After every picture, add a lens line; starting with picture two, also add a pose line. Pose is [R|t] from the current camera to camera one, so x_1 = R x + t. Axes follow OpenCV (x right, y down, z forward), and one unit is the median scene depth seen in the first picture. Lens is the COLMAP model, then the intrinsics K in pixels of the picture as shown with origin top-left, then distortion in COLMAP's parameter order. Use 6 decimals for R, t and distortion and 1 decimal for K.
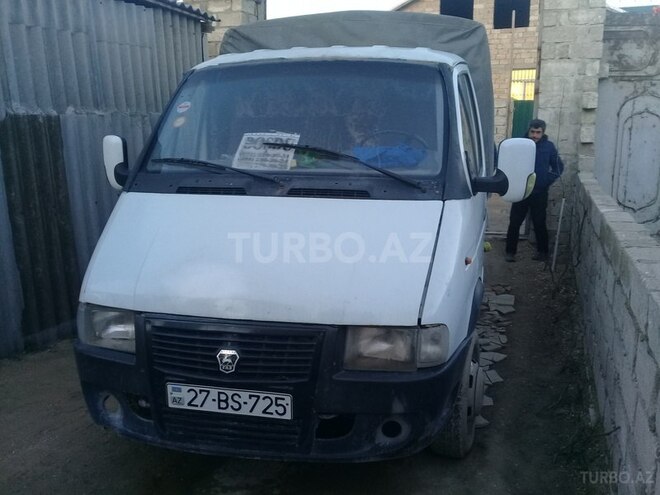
lens RADIAL K [[600.8, 0, 329.5], [0, 600.8, 246.5], [0, 0, 1]] dist [-0.004039, 0.000000]
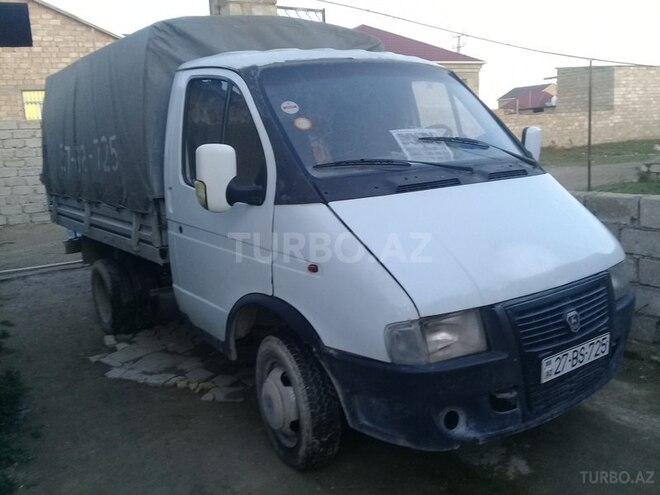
lens RADIAL K [[600.8, 0, 329.2], [0, 600.8, 248.1], [0, 0, 1]] dist [-0.004039, 0.000000]
pose [[0.679755, -0.171688, 0.713062, -0.968374], [0.196697, 0.979275, 0.048277, -0.066930], [-0.706572, 0.107441, 0.699437, 0.405618]]
